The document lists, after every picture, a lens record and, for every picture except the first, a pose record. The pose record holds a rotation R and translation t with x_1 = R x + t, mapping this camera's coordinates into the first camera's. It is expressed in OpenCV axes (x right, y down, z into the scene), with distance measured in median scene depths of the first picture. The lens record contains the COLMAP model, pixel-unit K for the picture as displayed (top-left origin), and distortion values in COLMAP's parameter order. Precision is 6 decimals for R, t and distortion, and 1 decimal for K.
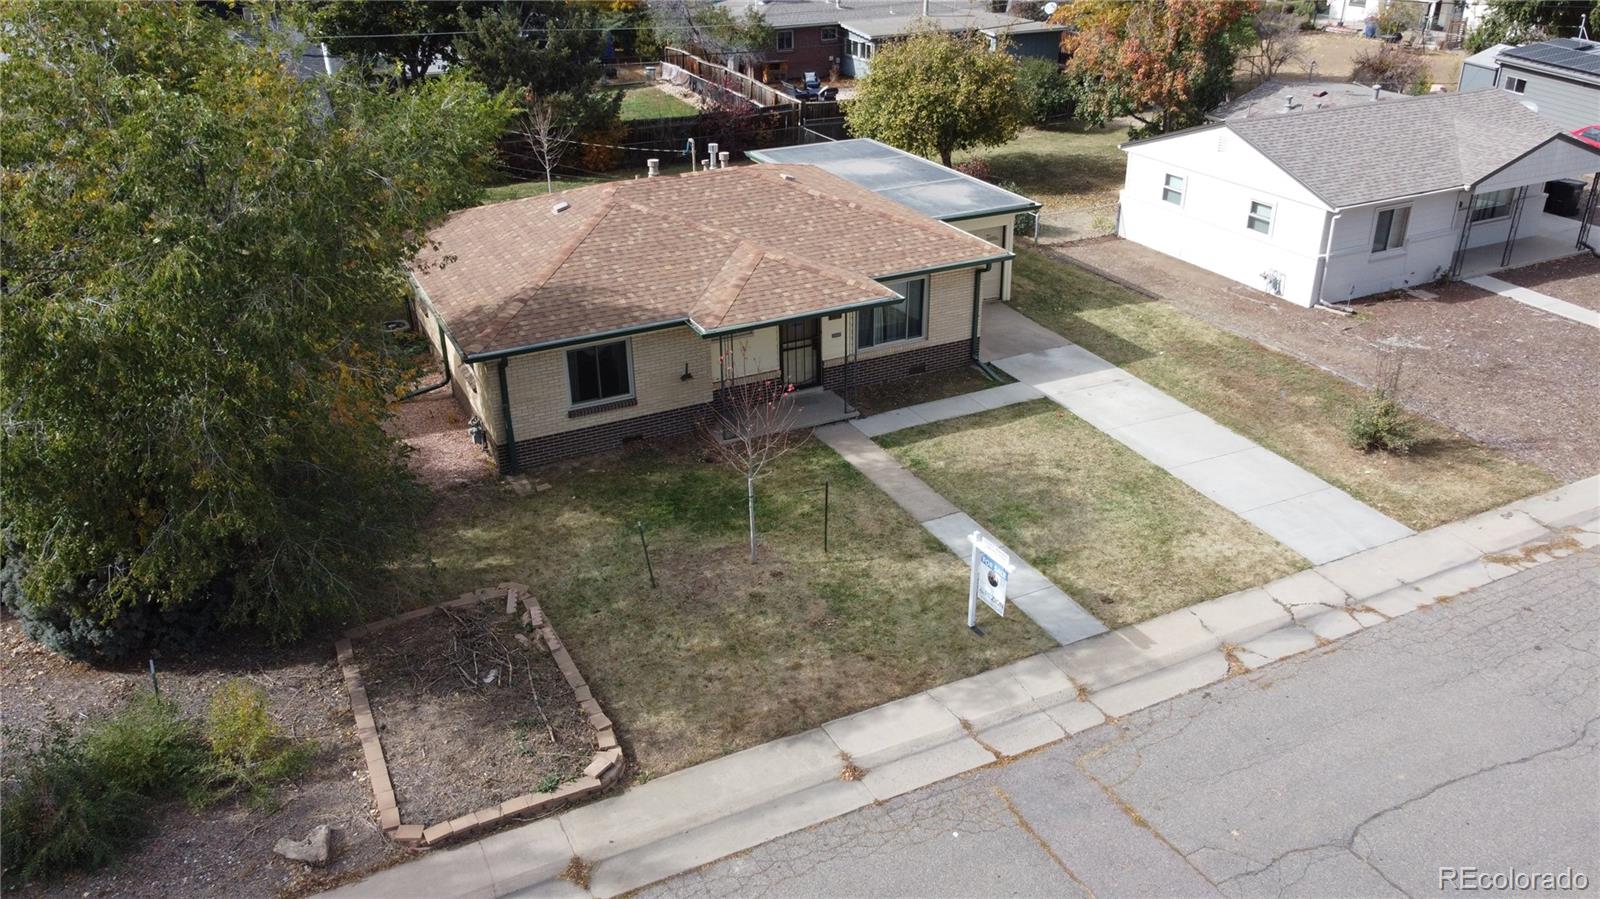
lens RADIAL K [[1221.3, 0, 800.0], [0, 1221.3, 449.5], [0, 0, 1]] dist [-0.002754, -0.006193]
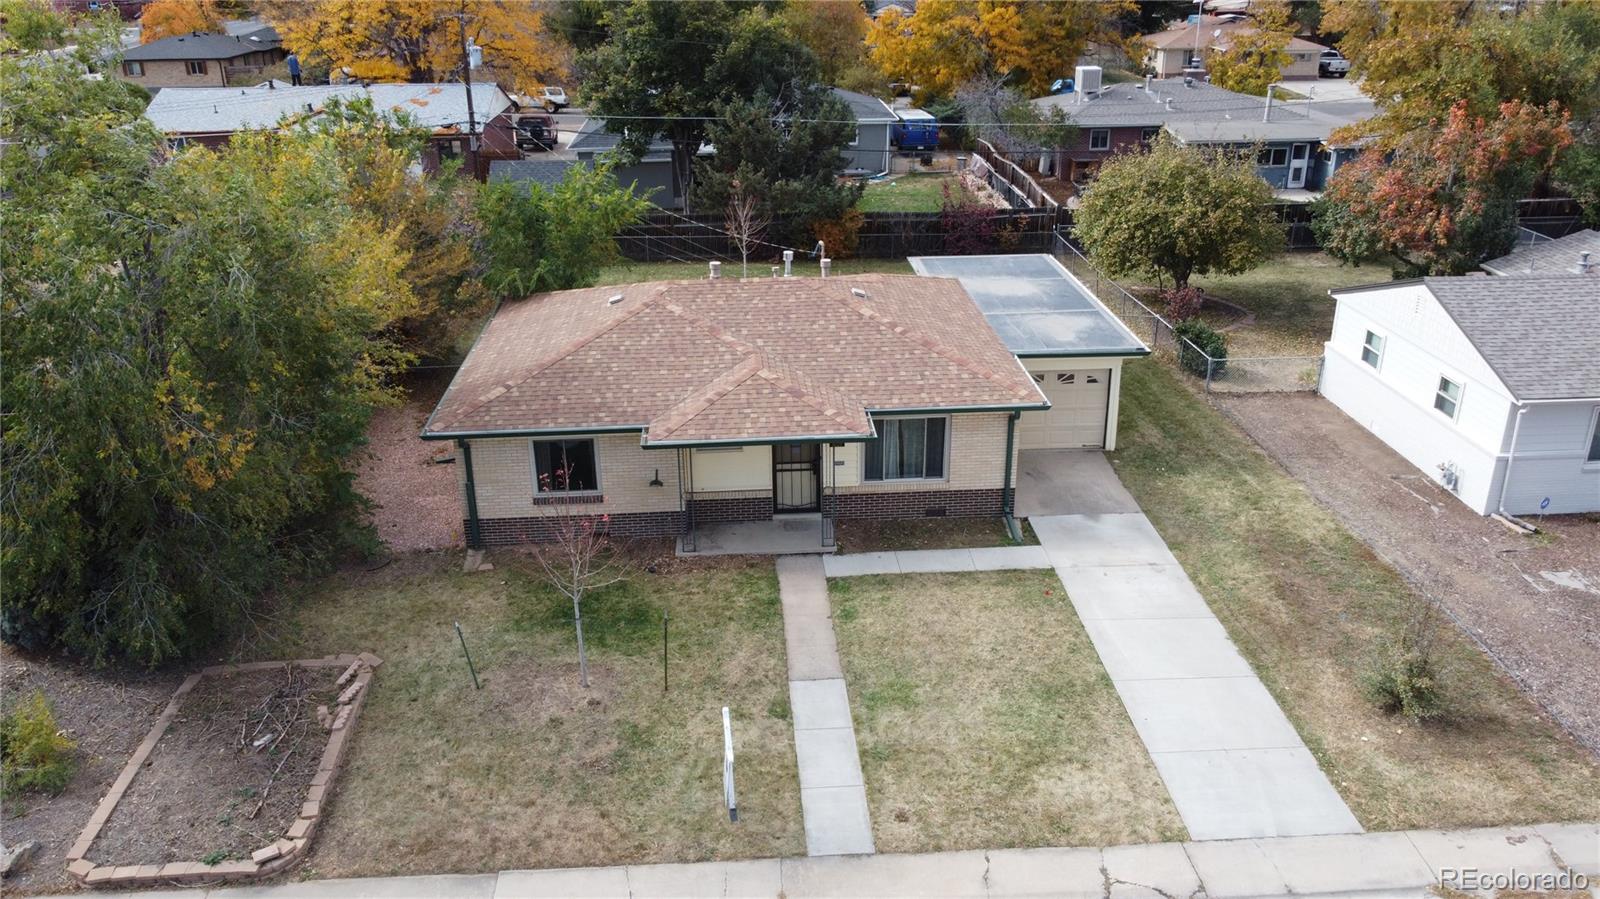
lens RADIAL K [[1221.3, 0, 800.0], [0, 1221.3, 449.5], [0, 0, 1]] dist [-0.002754, -0.006193]
pose [[0.922608, 0.150836, -0.355026, 0.341847], [-0.169908, 0.985192, -0.022972, -0.078053], [0.346304, 0.081516, 0.934574, 0.100845]]
